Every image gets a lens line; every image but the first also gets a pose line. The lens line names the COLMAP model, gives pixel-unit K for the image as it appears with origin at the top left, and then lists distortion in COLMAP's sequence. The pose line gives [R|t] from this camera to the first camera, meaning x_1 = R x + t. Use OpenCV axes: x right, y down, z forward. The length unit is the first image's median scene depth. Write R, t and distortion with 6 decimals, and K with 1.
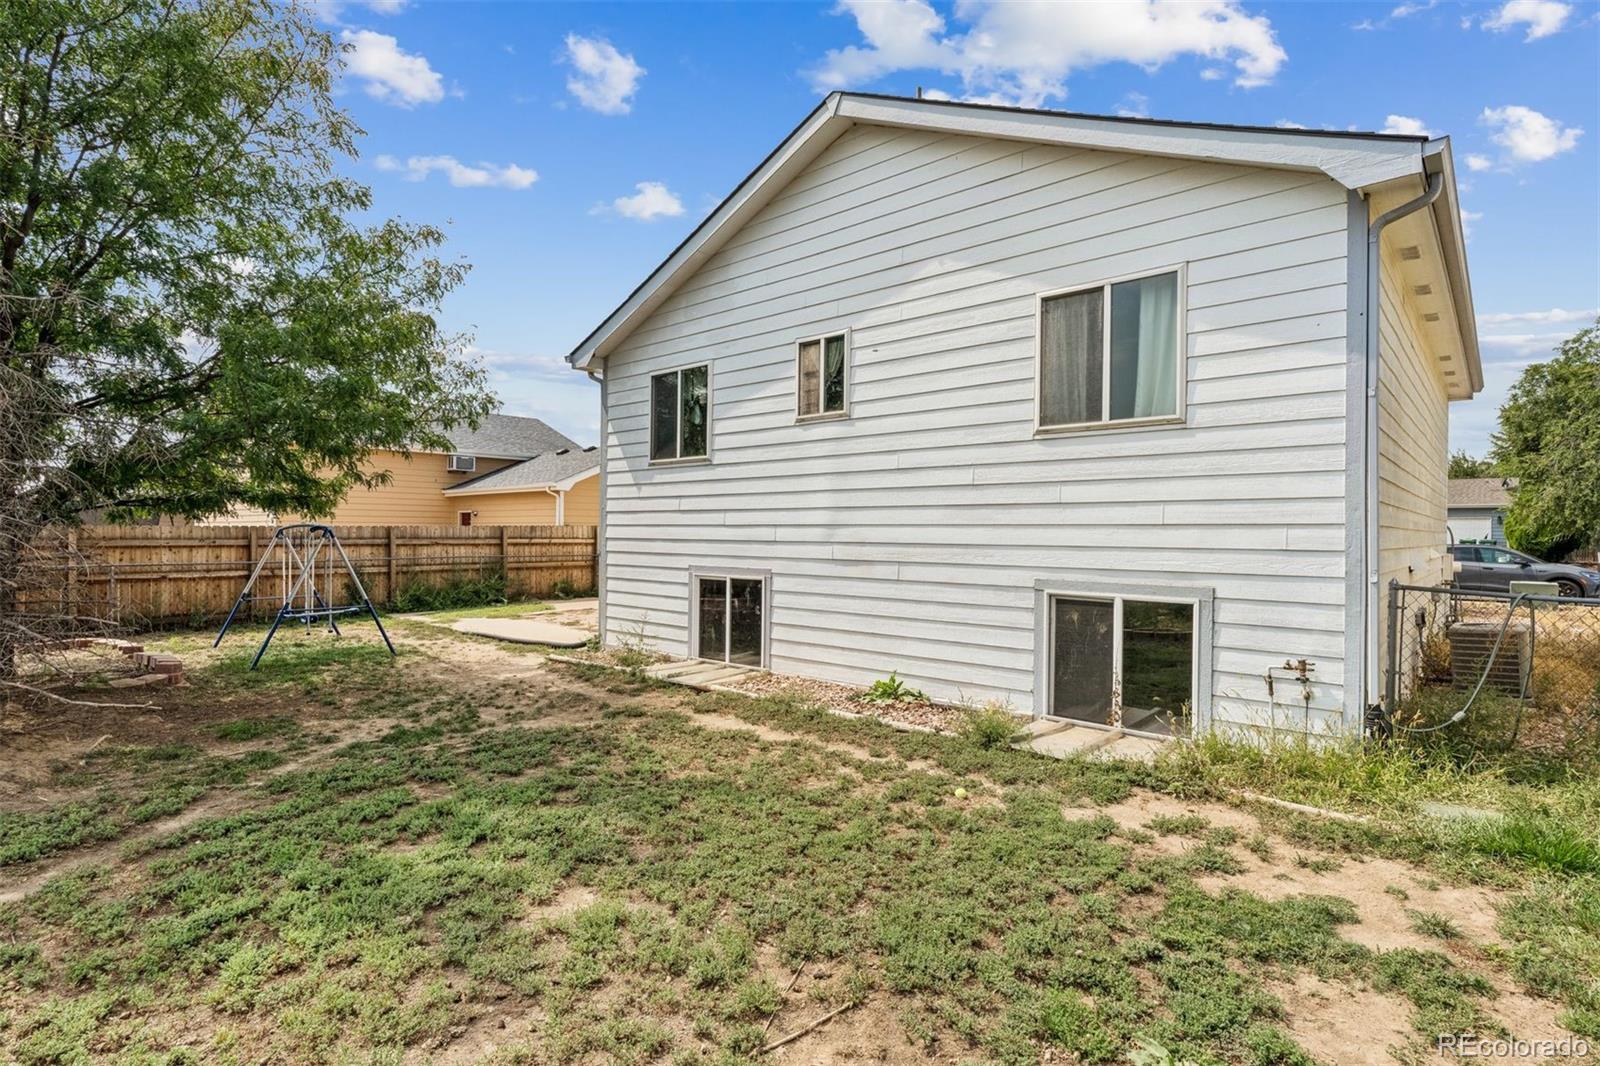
lens RADIAL K [[794.0, 0, 799.6], [0, 794.0, 536.9], [0, 0, 1]] dist [-0.000126, 0.000233]
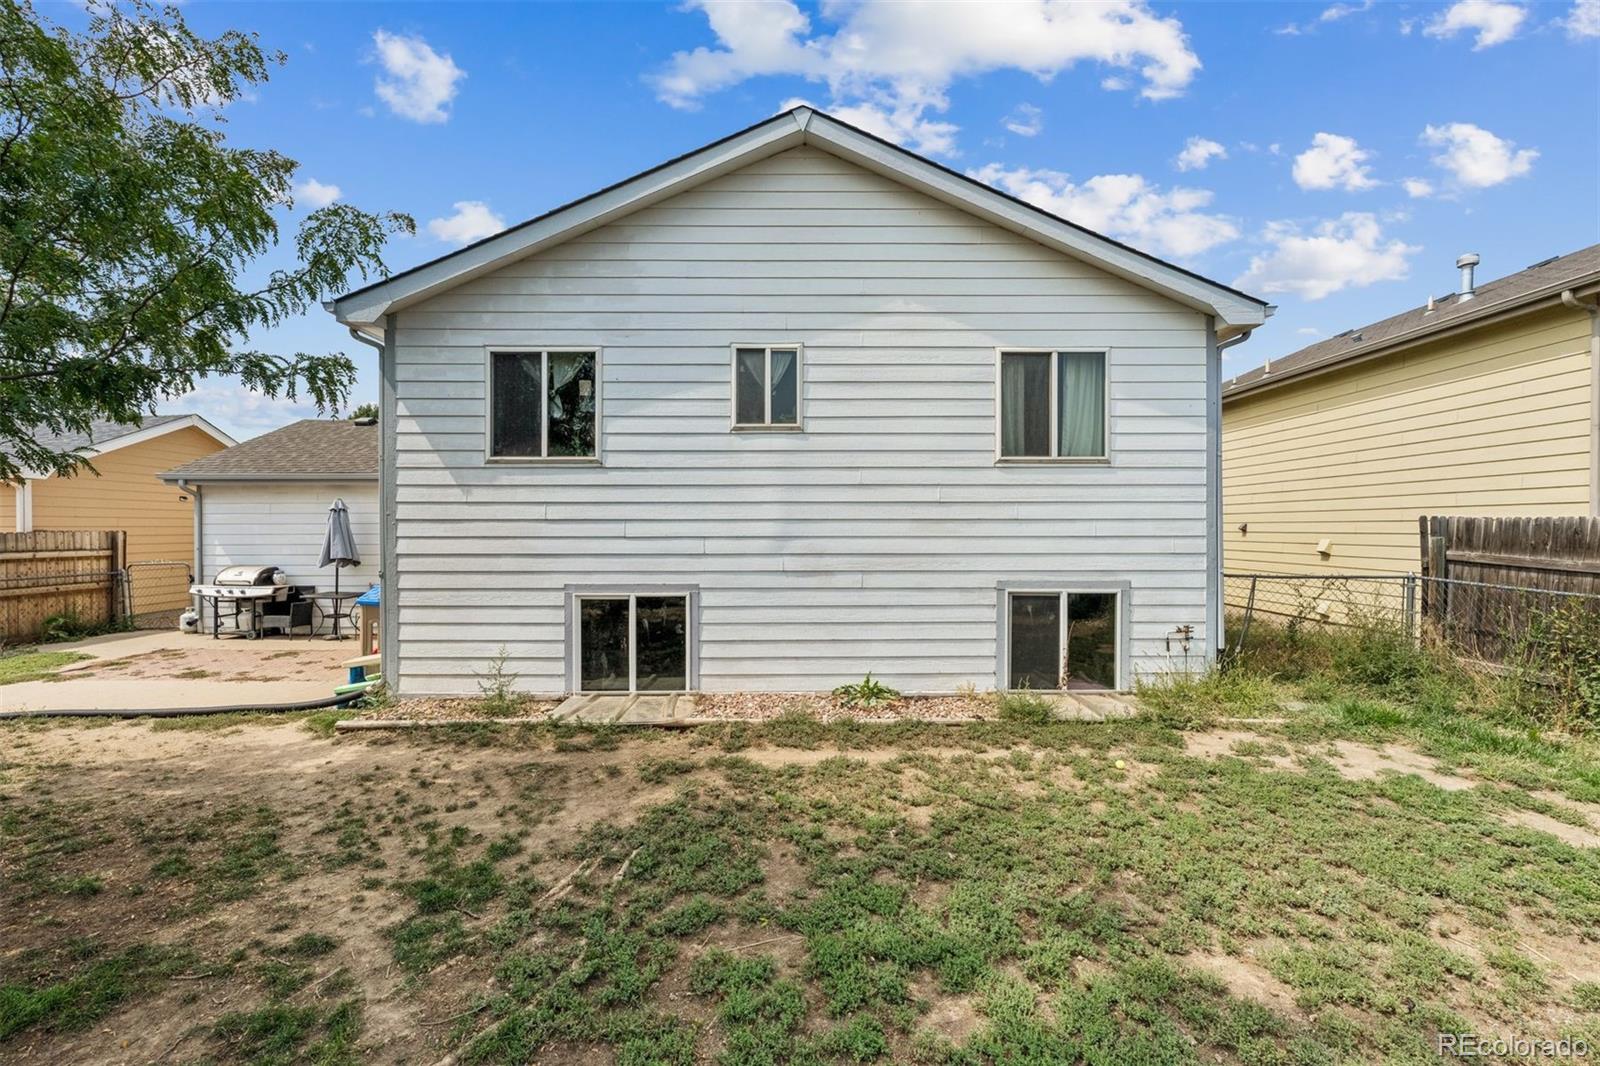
lens RADIAL K [[698.4, 0, 802.8], [0, 698.4, 535.7], [0, 0, 1]] dist [-0.002461, -0.000049]
pose [[0.743995, -0.015443, 0.668006, -0.538343], [0.010558, 0.999880, 0.011356, -0.026503], [-0.668102, -0.001397, 0.744069, 0.332029]]
